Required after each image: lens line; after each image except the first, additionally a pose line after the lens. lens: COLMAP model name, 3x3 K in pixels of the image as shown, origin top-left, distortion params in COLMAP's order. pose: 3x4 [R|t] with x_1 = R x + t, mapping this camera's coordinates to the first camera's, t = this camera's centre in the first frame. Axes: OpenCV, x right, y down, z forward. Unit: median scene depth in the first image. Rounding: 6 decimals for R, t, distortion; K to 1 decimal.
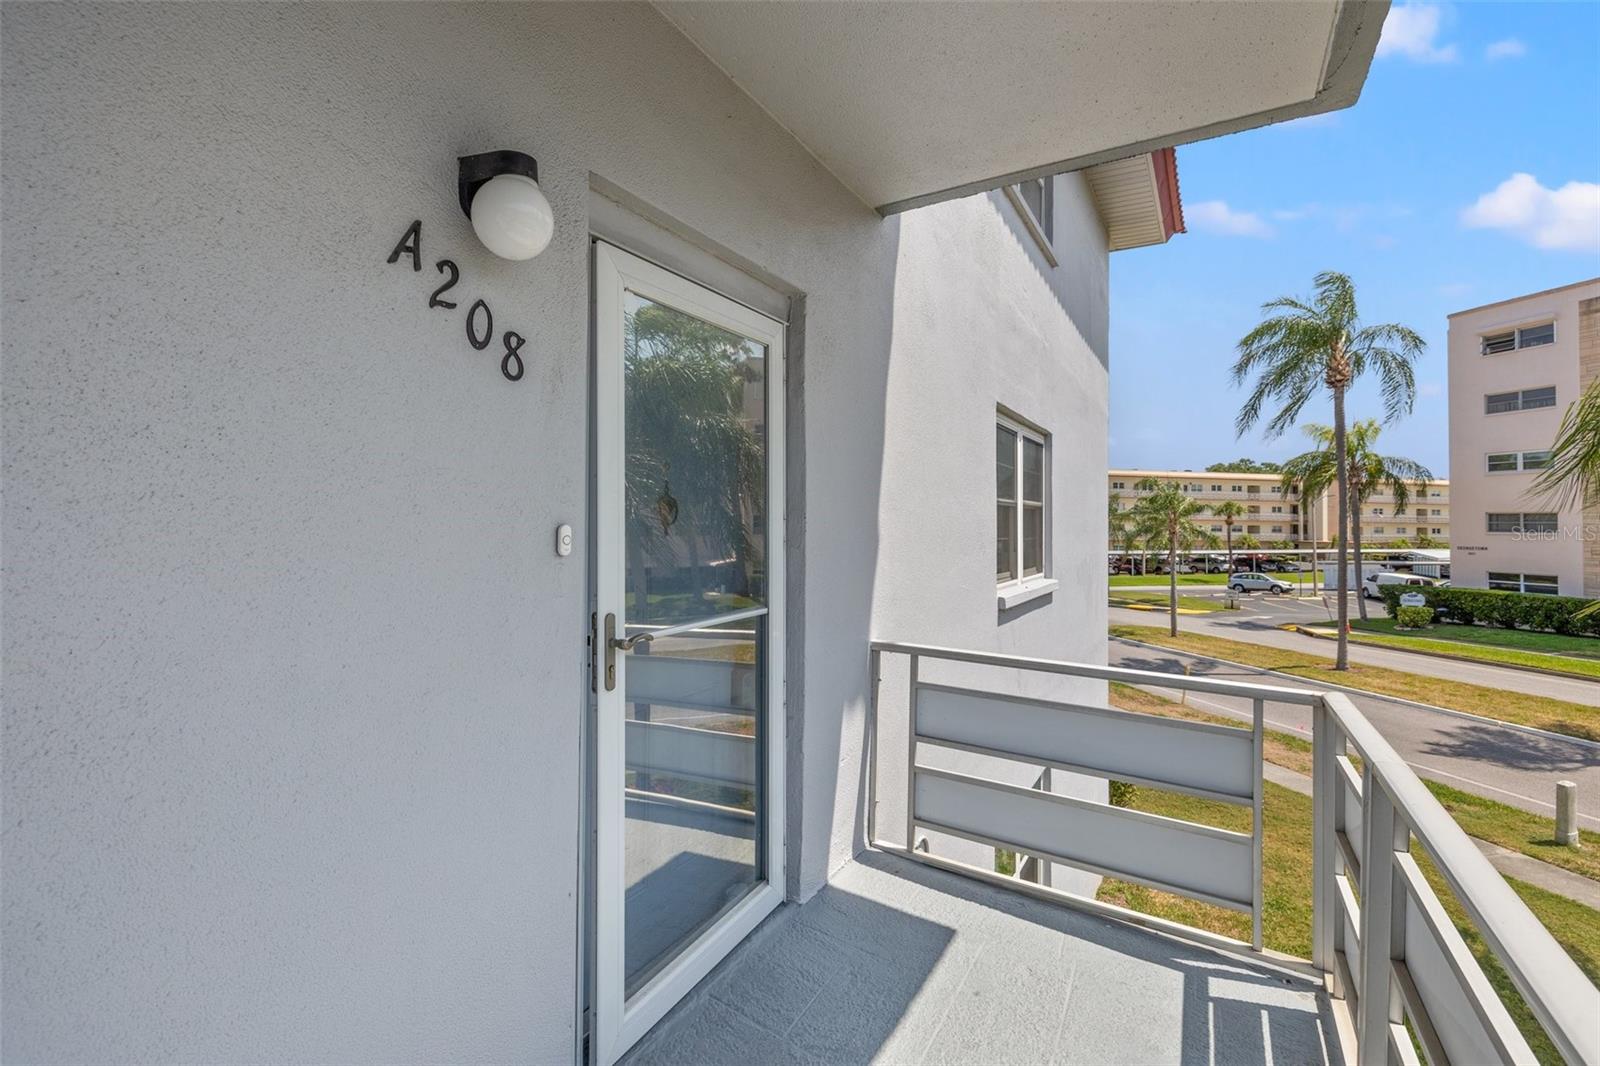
lens RADIAL K [[674.1, 0, 798.6], [0, 674.1, 514.5], [0, 0, 1]] dist [0.009684, 0.000562]
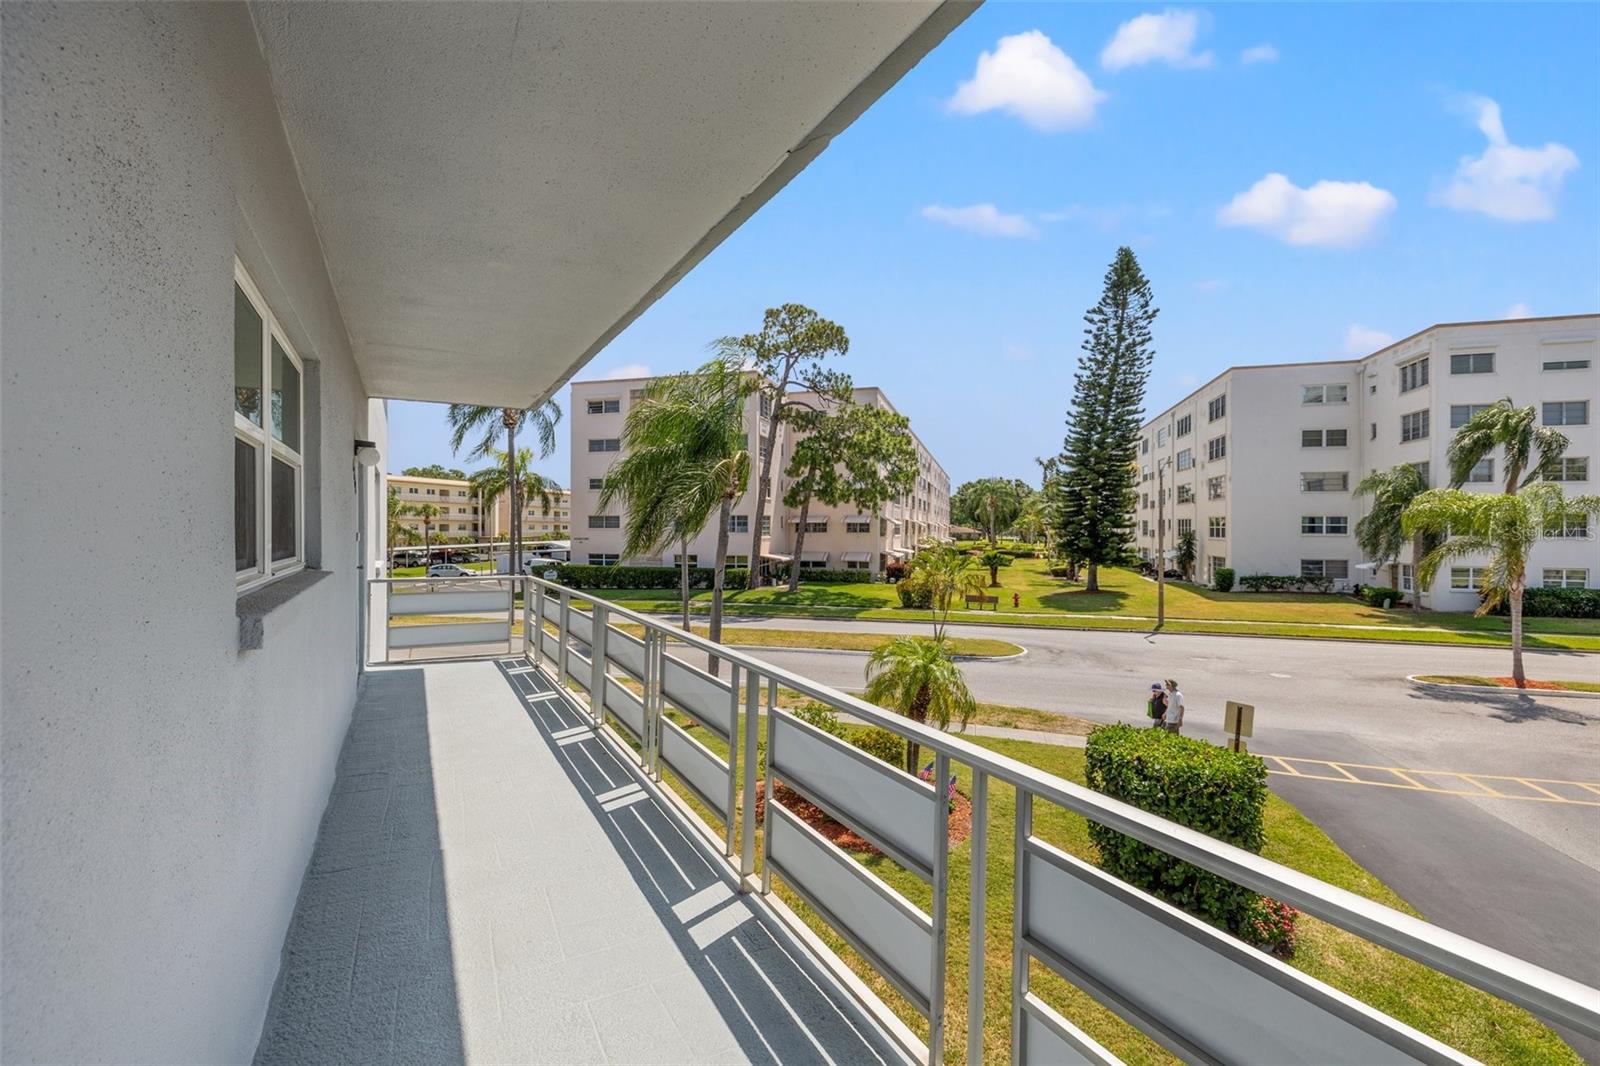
lens RADIAL K [[674.1, 0, 798.6], [0, 674.1, 514.5], [0, 0, 1]] dist [0.009684, 0.000562]
pose [[0.466840, 0.008614, 0.884300, -0.087050], [-0.010498, 0.999936, -0.004198, -0.002703], [-0.884280, -0.007324, 0.466901, -0.097235]]
